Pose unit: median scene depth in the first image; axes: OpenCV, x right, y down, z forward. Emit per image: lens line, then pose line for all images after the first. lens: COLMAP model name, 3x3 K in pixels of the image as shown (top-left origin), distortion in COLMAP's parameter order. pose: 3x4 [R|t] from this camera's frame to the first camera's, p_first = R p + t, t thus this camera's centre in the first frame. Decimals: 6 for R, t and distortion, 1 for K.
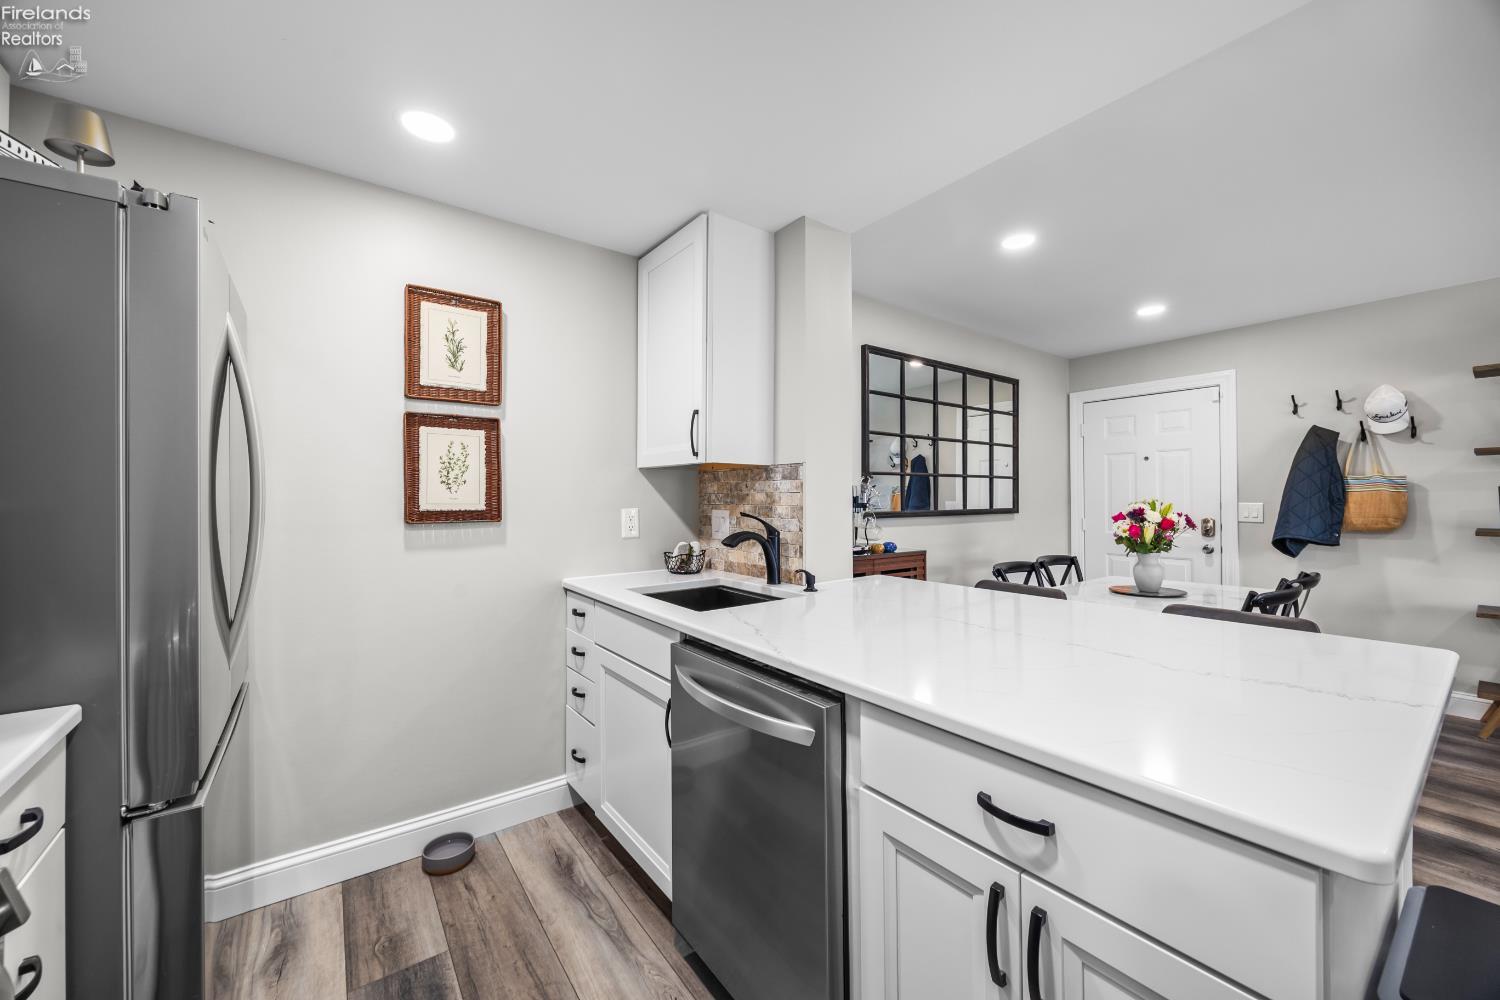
lens RADIAL K [[578.6, 0, 746.4], [0, 578.6, 491.5], [0, 0, 1]] dist [-0.006215, 0.000678]
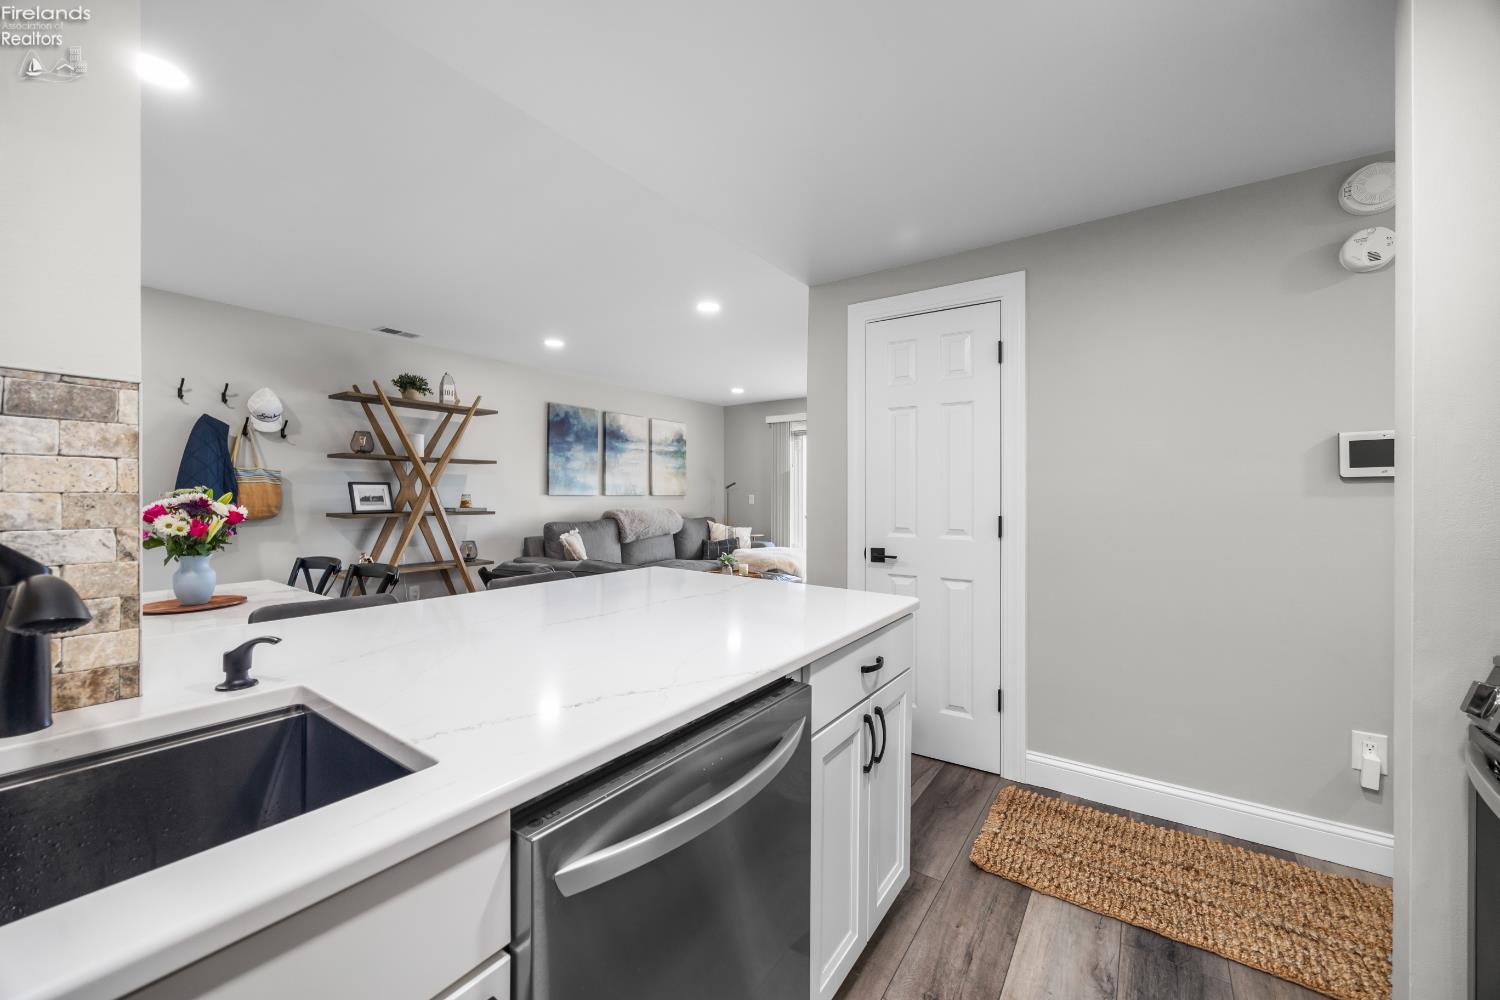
lens RADIAL K [[578.6, 0, 751.5], [0, 578.6, 506.6], [0, 0, 1]] dist [-0.006215, 0.000678]
pose [[-0.311660, -0.017064, 0.950040, -0.256419], [-0.019310, 0.999746, 0.011623, 0.013799], [-0.949997, -0.014723, -0.311911, 0.446881]]
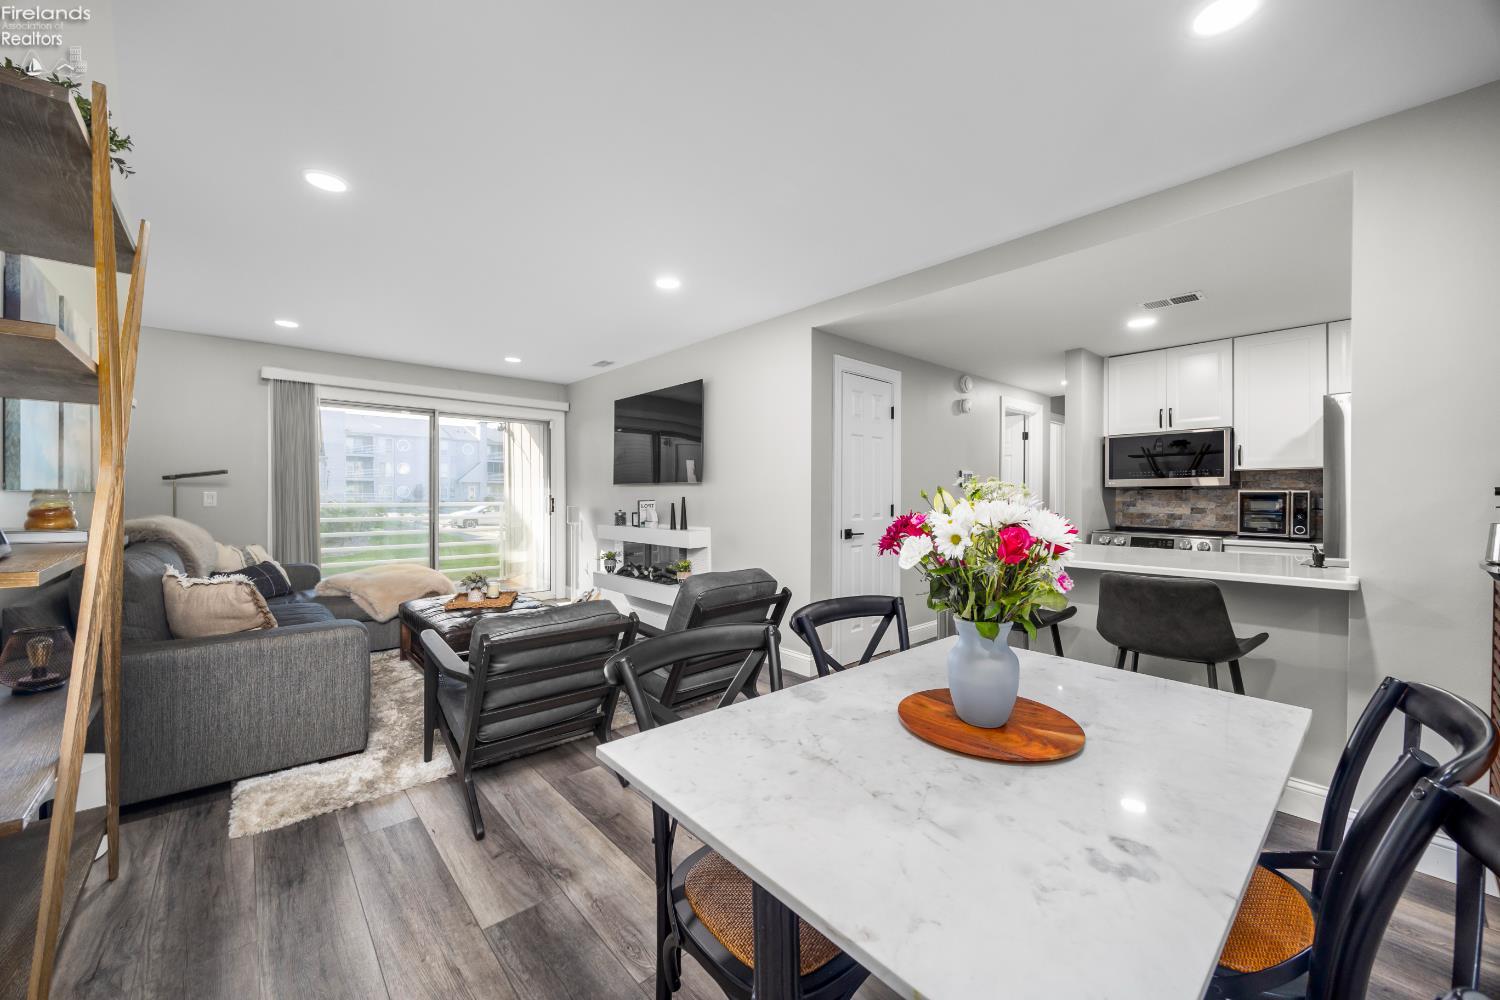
lens RADIAL K [[578.6, 0, 758.8], [0, 578.6, 498.4], [0, 0, 1]] dist [-0.006215, 0.000678]
pose [[-0.995985, 0.001121, -0.089512, 0.760837], [0.002112, 0.999938, -0.010975, 0.027432], [0.089494, -0.011119, -0.995925, 1.188427]]
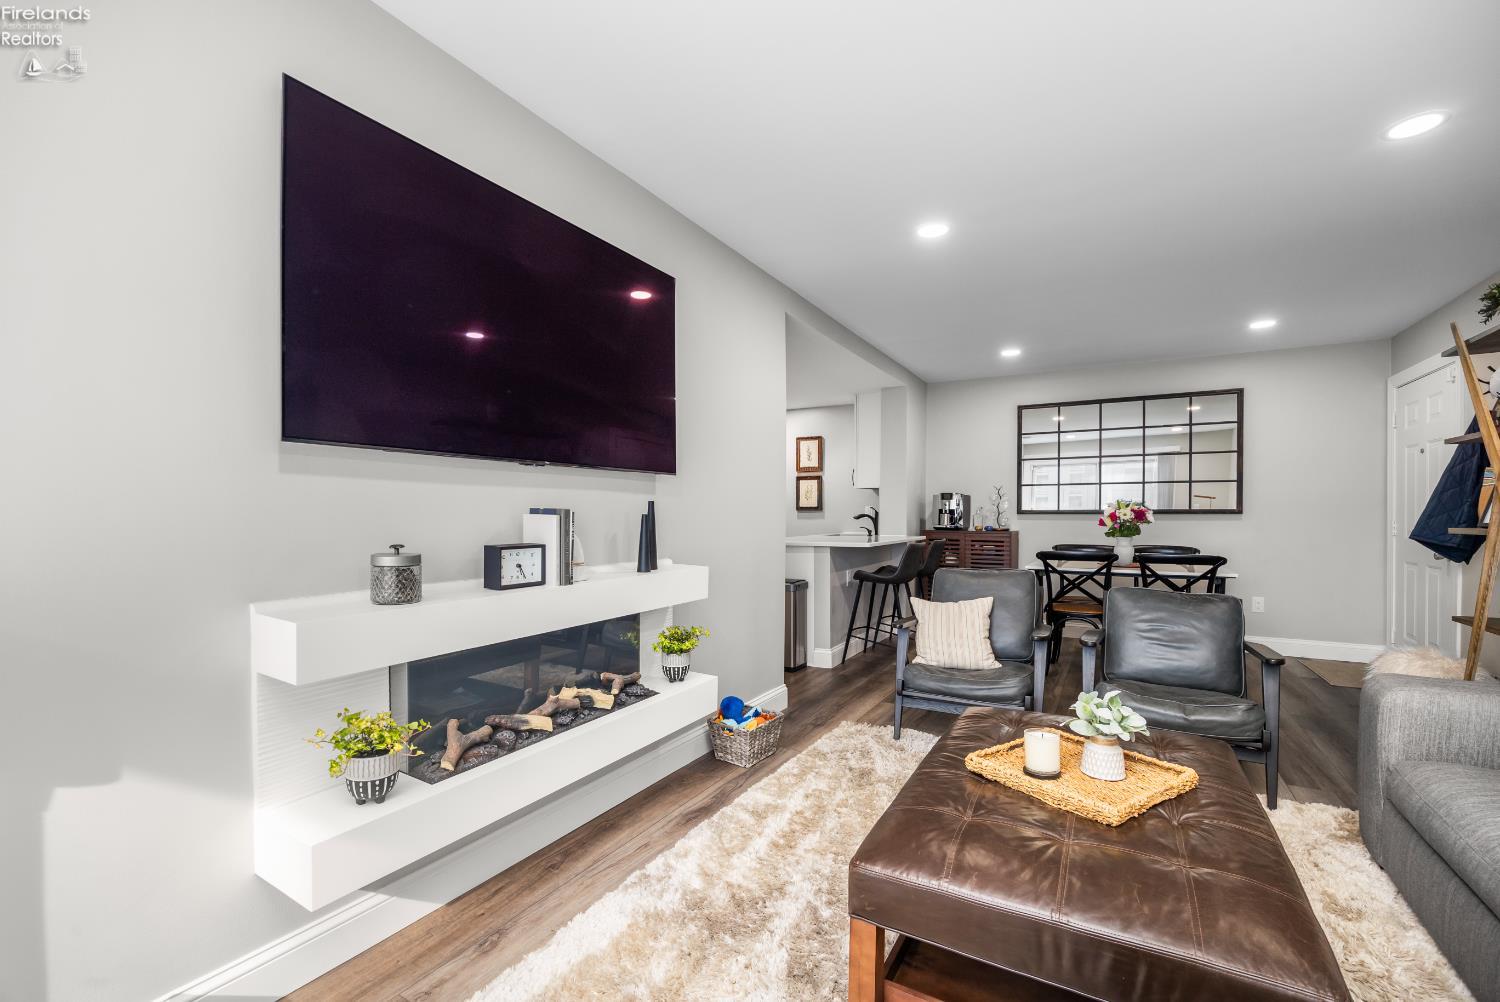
lens RADIAL K [[636.4, 0, 751.0], [0, 636.4, 521.9], [0, 0, 1]] dist [-0.009660, 0.000572]
pose [[0.390541, 0.018386, -0.920402, 1.527793], [0.012339, 0.999606, 0.025204, 0.015198], [0.920503, -0.021200, 0.390160, -0.376361]]
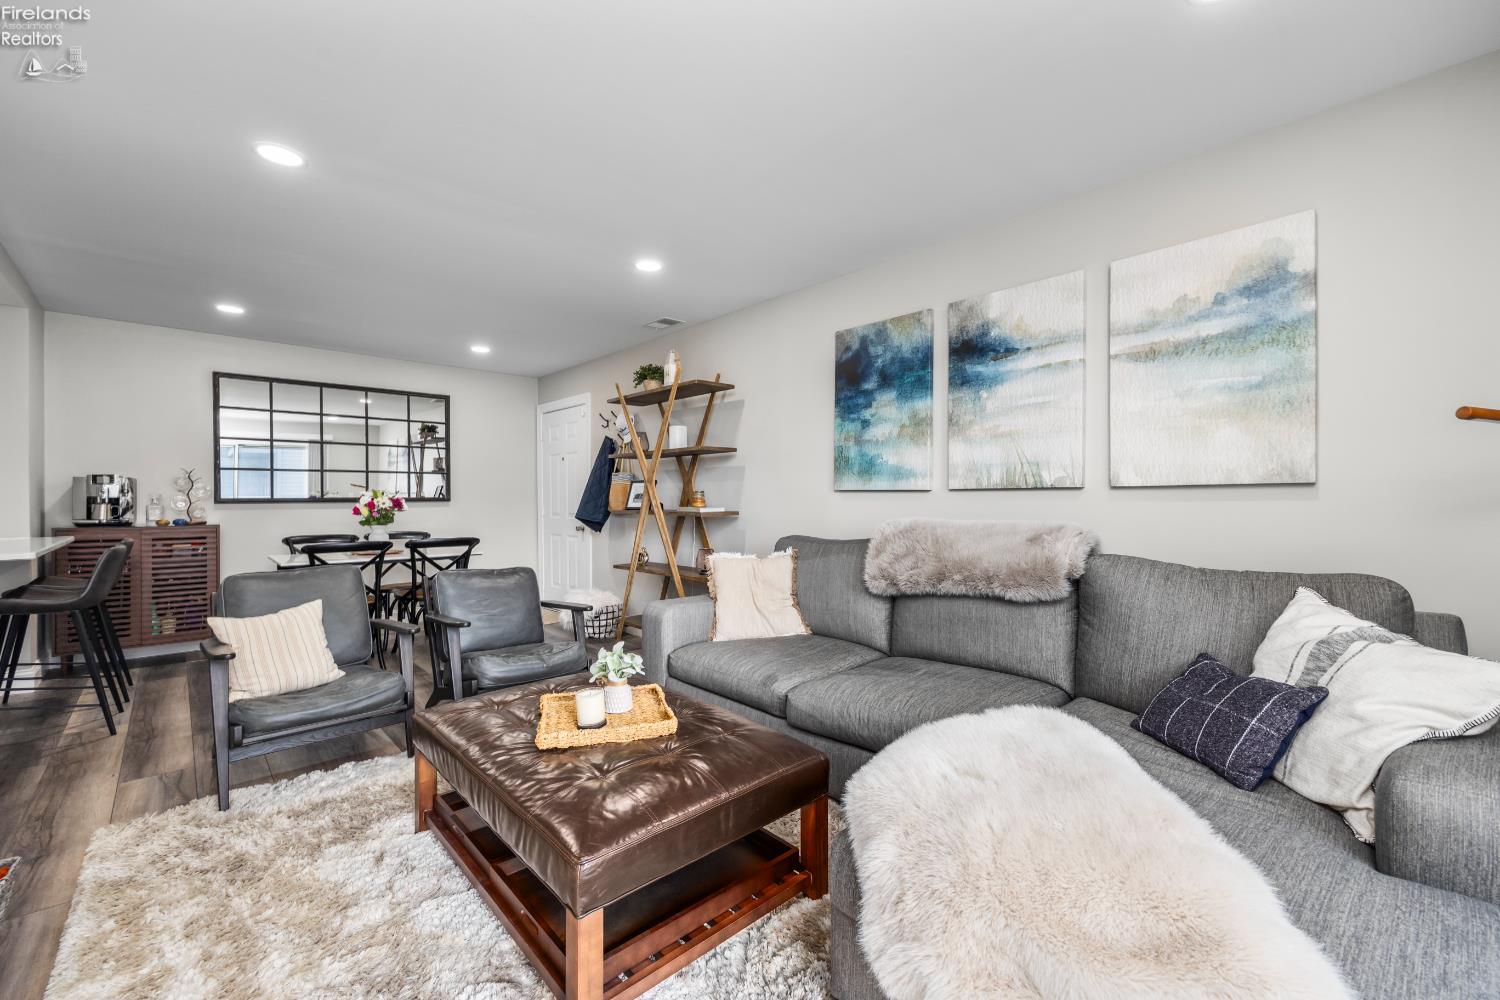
lens RADIAL K [[622.1, 0, 751.2], [0, 622.1, 499.8], [0, 0, 1]] dist [0.013609, -0.000088]
pose [[0.994921, 0.002682, 0.100621, 1.266831], [-0.004398, 0.999849, 0.016832, 0.009830], [-0.100560, -0.017189, 0.994782, -0.549925]]
